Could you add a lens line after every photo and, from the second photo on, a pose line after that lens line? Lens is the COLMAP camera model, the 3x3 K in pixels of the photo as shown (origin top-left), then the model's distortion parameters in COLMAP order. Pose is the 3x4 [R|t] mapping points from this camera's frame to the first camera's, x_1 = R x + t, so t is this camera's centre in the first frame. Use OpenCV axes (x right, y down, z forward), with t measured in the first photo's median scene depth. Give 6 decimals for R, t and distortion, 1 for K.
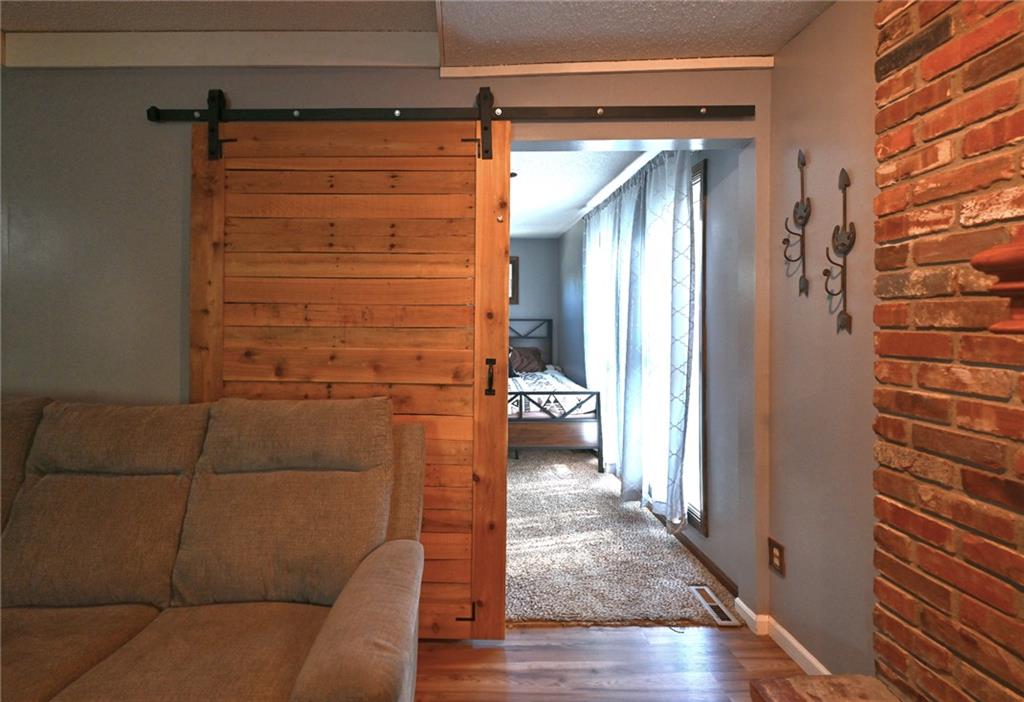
lens RADIAL K [[472.4, 0, 466.3], [0, 472.4, 323.7], [0, 0, 1]] dist [0.002853, 0.000108]
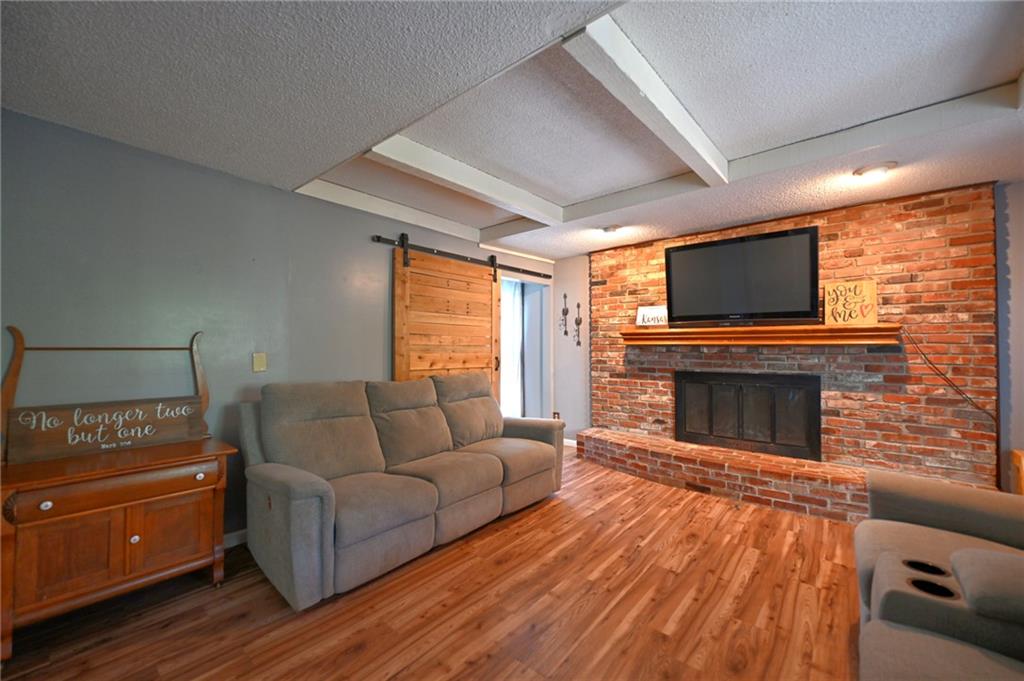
lens RADIAL K [[403.3, 0, 512.1], [0, 403.3, 342.3], [0, 0, 1]] dist [-0.001364, 0.000226]
pose [[0.643099, 0.005200, 0.765766, -1.640471], [0.005943, 0.999913, -0.011781, 0.018203], [-0.765760, 0.012127, 0.643012, -0.537732]]
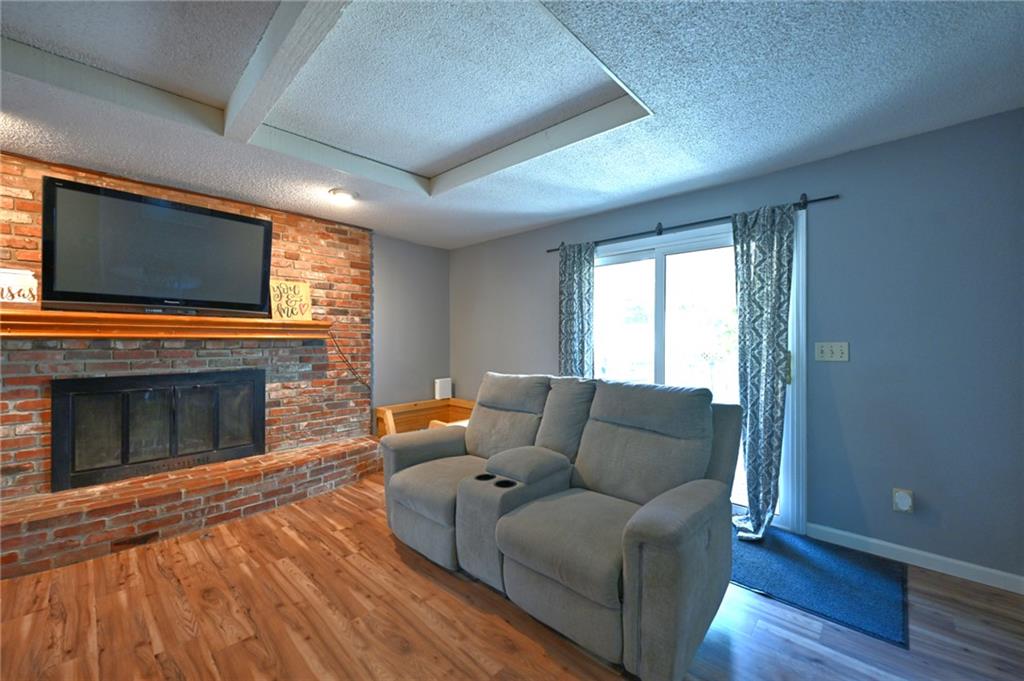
lens RADIAL K [[403.3, 0, 517.2], [0, 403.3, 341.6], [0, 0, 1]] dist [-0.001364, 0.000226]
pose [[-0.733795, 0.002774, 0.679366, -1.458038], [0.006031, 0.999979, 0.002430, 0.031508], [-0.679345, 0.005880, -0.733796, 0.119990]]
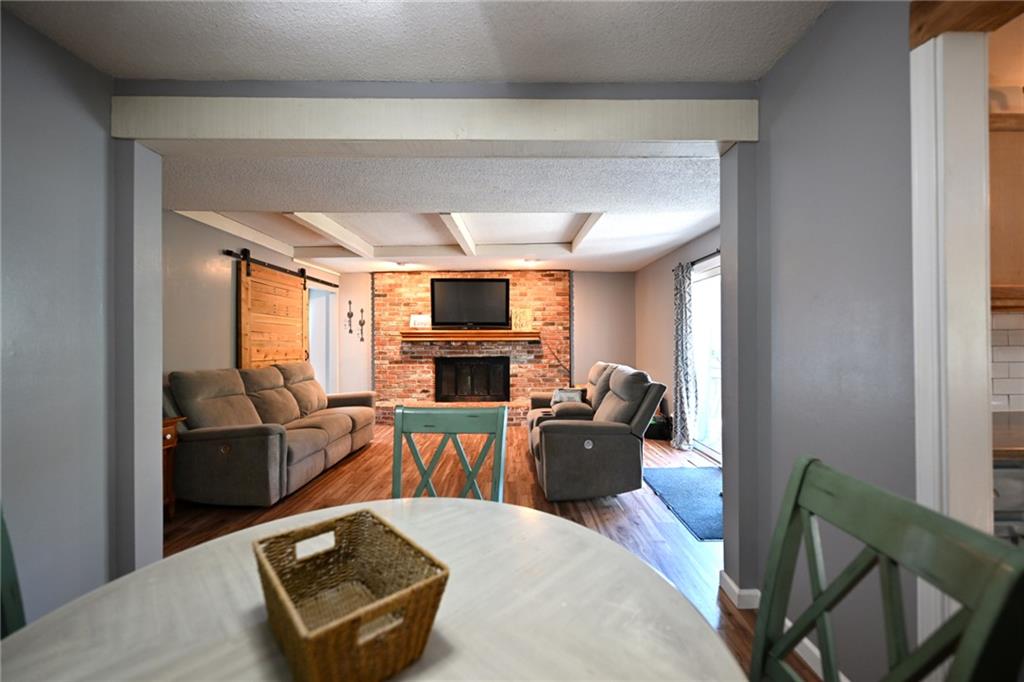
lens RADIAL K [[404.9, 0, 513.2], [0, 404.9, 339.2], [0, 0, 1]] dist [-0.000939, -0.000082]
pose [[-0.004942, 0.006359, 0.999968, -2.808590], [0.010206, 0.999928, -0.006308, 0.028154], [-0.999936, 0.010175, -0.005007, -0.448030]]
